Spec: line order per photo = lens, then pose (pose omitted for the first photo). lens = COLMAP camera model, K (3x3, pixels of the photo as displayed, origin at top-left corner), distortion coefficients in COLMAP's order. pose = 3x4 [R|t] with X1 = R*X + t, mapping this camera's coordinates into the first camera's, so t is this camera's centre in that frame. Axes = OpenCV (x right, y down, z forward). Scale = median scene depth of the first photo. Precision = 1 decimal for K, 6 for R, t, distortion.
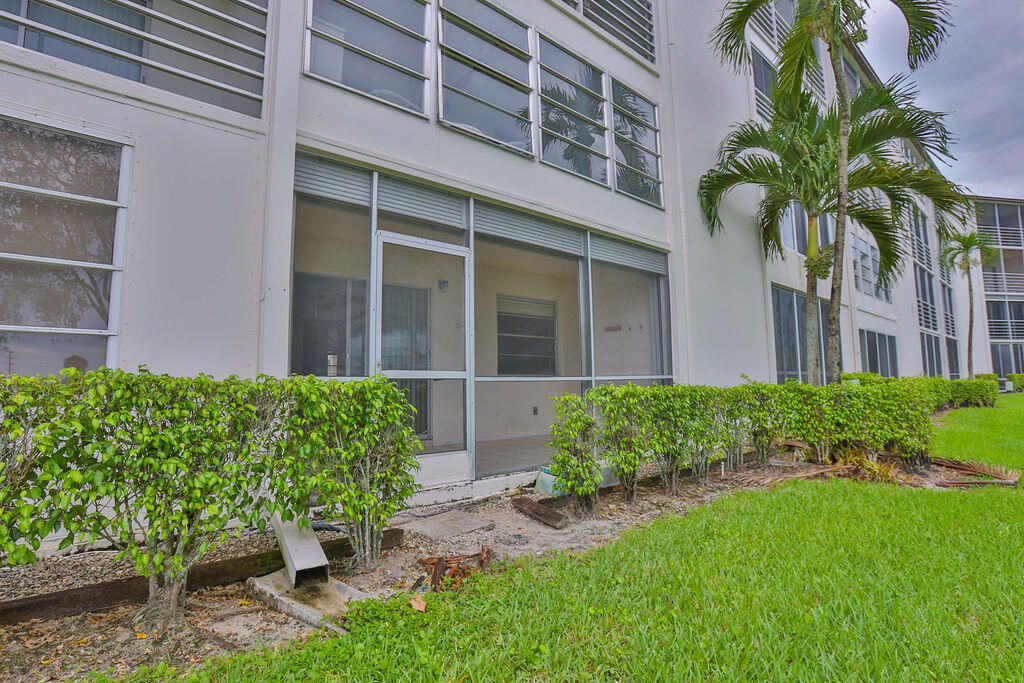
lens RADIAL K [[497.3, 0, 506.4], [0, 497.3, 340.2], [0, 0, 1]] dist [-0.027782, 0.001461]
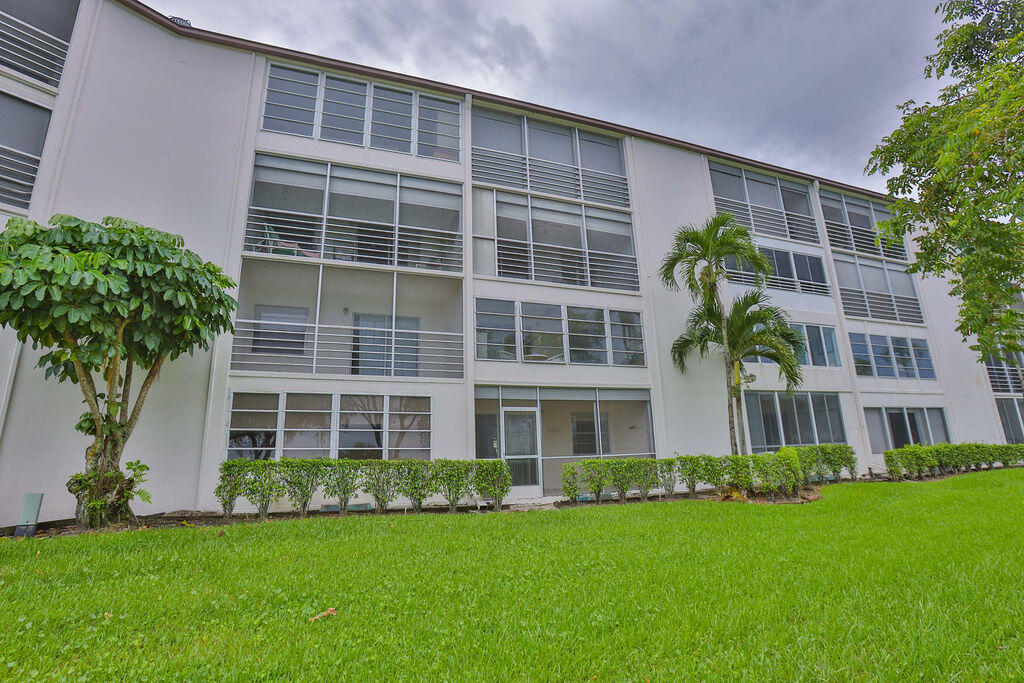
lens RADIAL K [[497.3, 0, 512.5], [0, 497.3, 342.5], [0, 0, 1]] dist [-0.027782, 0.001461]
pose [[0.945039, -0.100857, -0.311013, 0.567407], [0.054046, 0.986336, -0.155629, -0.105000], [0.322459, 0.130266, 0.937577, -1.346012]]
